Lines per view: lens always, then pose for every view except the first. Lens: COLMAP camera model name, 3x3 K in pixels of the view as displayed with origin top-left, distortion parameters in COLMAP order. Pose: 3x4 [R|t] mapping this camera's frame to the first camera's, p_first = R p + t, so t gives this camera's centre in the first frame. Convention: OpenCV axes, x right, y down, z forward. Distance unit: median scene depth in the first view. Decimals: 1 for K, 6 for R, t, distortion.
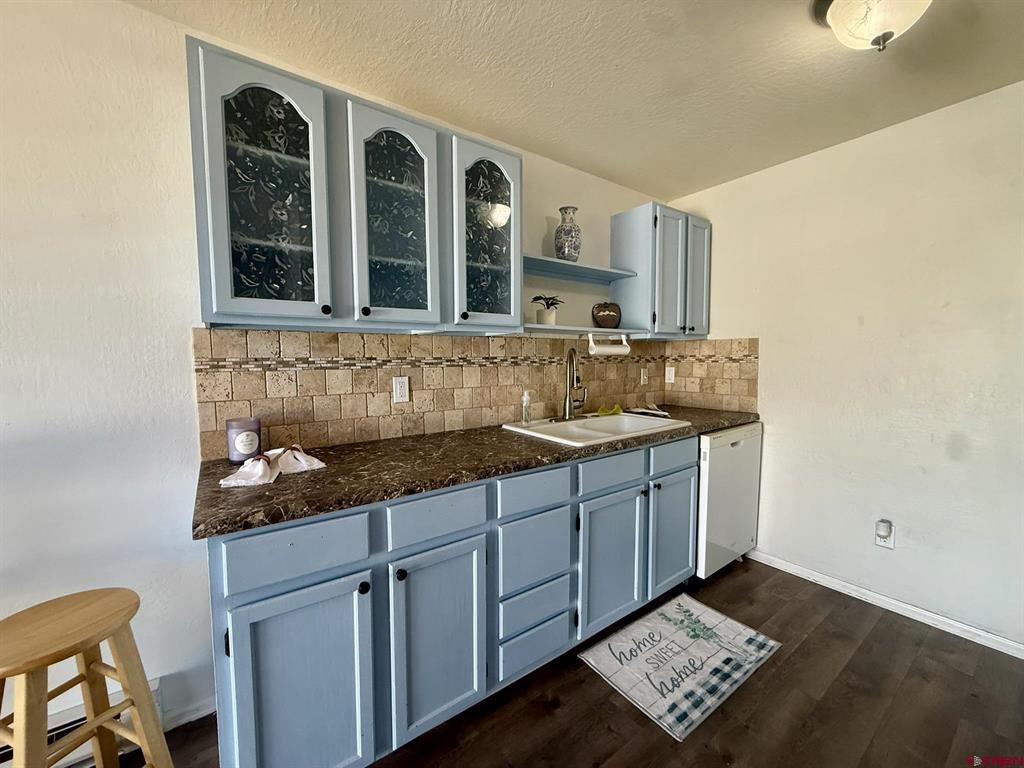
lens RADIAL K [[406.5, 0, 508.8], [0, 406.5, 385.7], [0, 0, 1]] dist [0.000285, -0.000280]
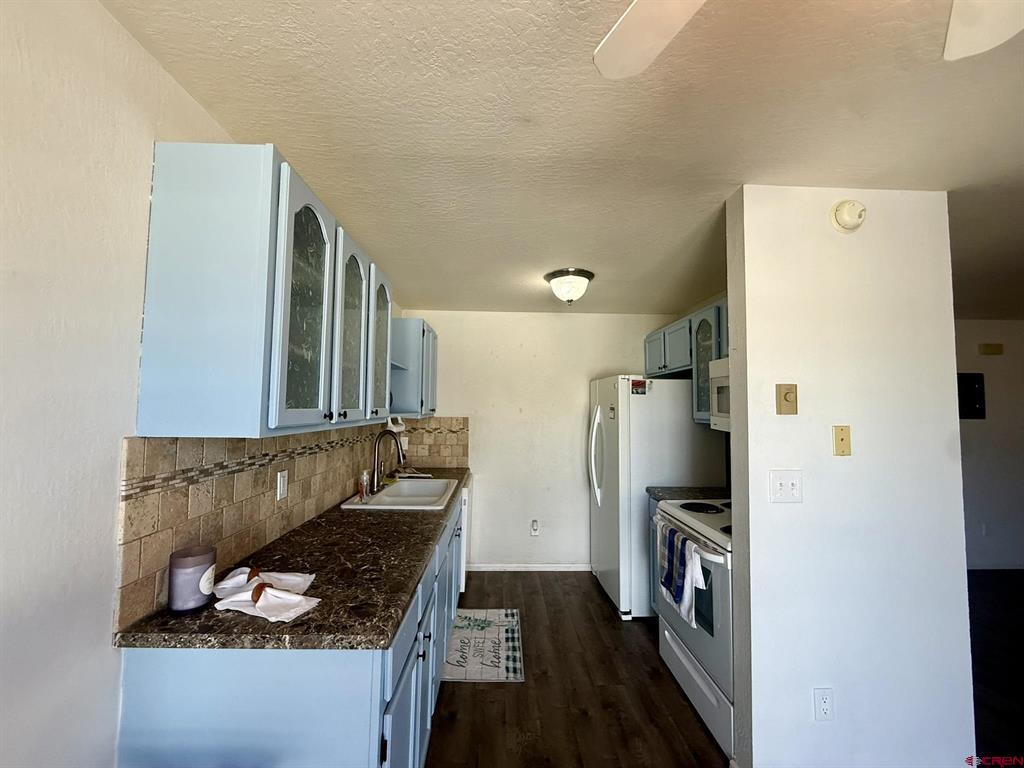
lens RADIAL K [[406.5, 0, 508.8], [0, 406.5, 385.7], [0, 0, 1]] dist [0.000285, -0.000280]
pose [[0.563576, 0.059048, 0.823951, -0.770549], [0.044350, 0.993841, -0.101558, -0.101478], [-0.824873, 0.093778, 0.557486, 0.026779]]
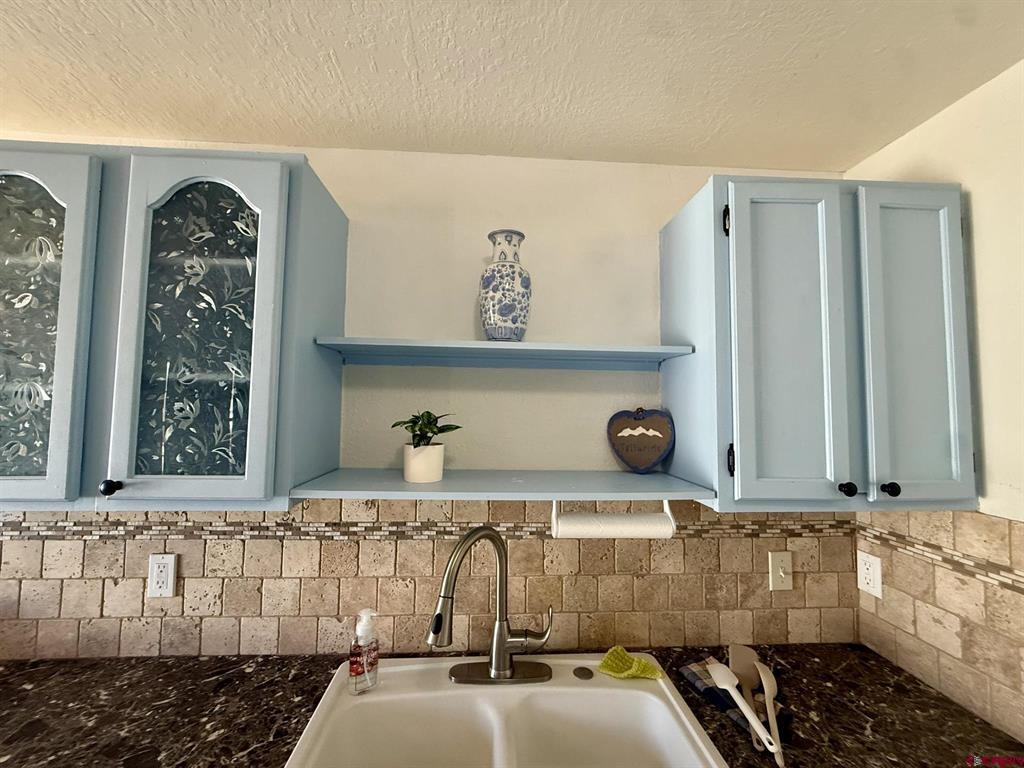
lens RADIAL K [[406.5, 0, 508.8], [0, 406.5, 385.7], [0, 0, 1]] dist [0.000285, -0.000280]
pose [[0.845927, -0.007948, -0.533239, 0.512077], [-0.058643, 0.992439, -0.107823, -0.242711], [0.530064, 0.122481, 0.839065, 0.742888]]
